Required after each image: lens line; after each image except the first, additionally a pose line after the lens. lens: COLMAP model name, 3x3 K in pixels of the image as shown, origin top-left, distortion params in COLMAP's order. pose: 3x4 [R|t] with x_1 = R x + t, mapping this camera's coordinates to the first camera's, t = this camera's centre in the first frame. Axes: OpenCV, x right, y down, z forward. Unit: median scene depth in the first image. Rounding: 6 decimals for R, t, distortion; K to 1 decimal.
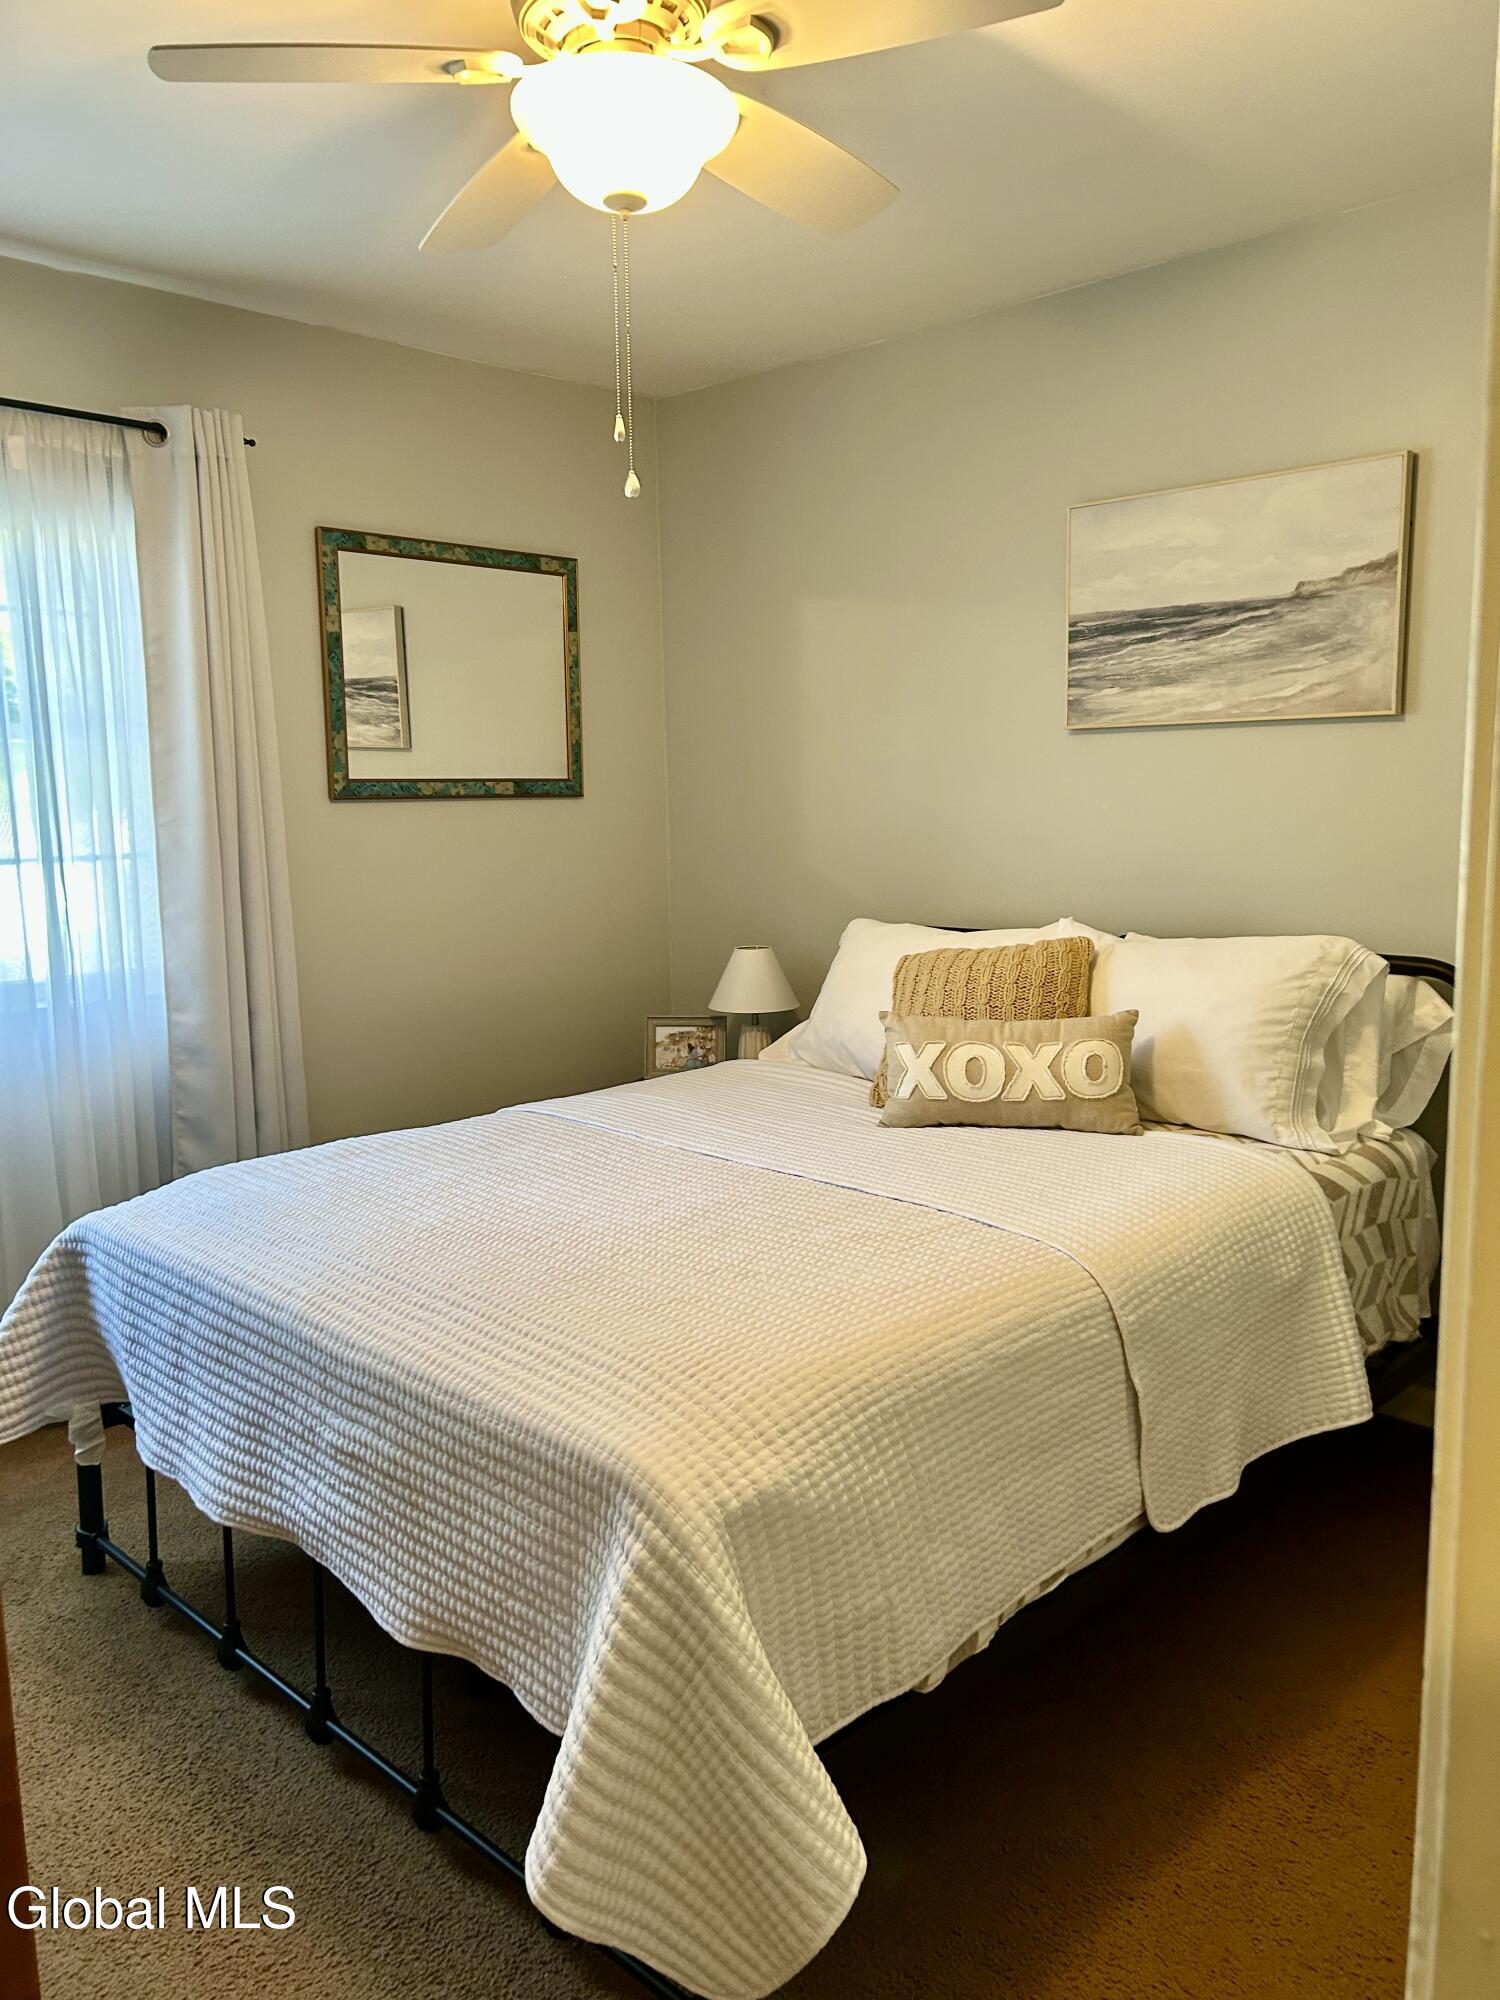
lens RADIAL K [[1505.6, 0, 750.0], [0, 1505.6, 1000.0], [0, 0, 1]] dist [0.043392, -0.057863]
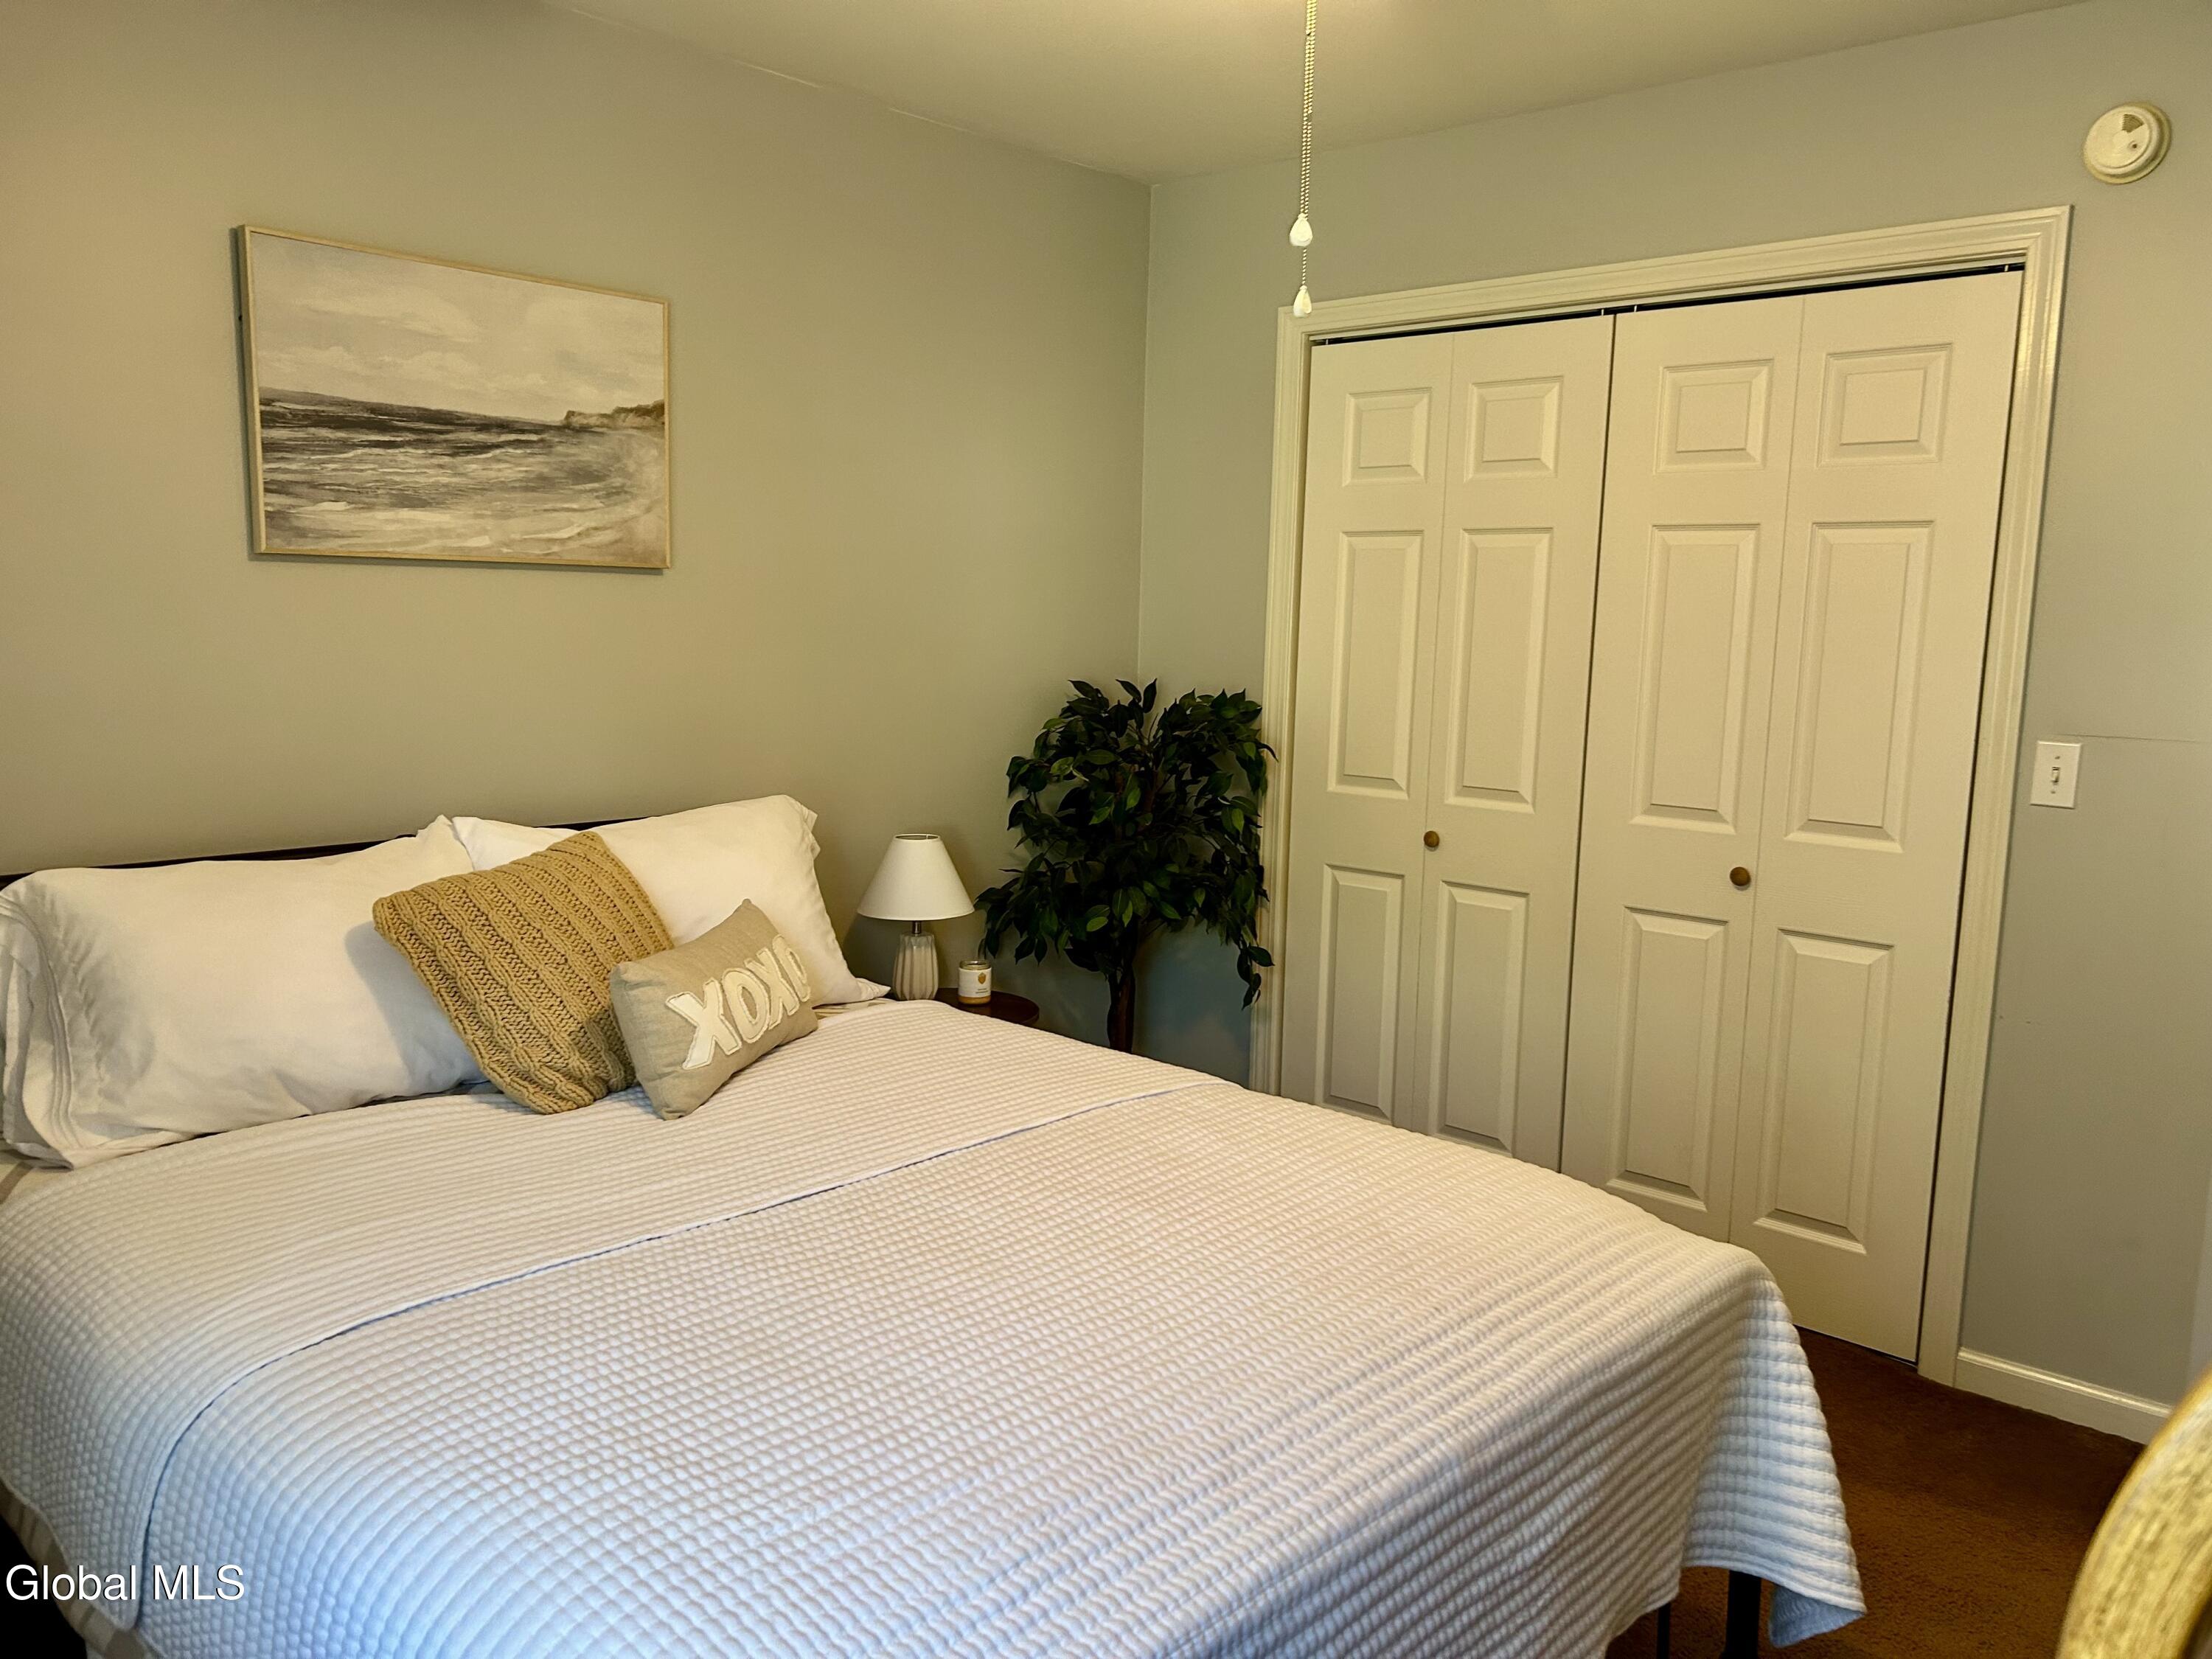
lens RADIAL K [[1665.2, 0, 1106.0], [0, 1665.2, 829.5], [0, 0, 1]] dist [0.043392, -0.057863]
pose [[-0.027897, -0.113759, 0.993117, -0.629379], [0.124437, 0.985380, 0.116369, -0.106581], [-0.991835, 0.126827, -0.013333, 0.713022]]
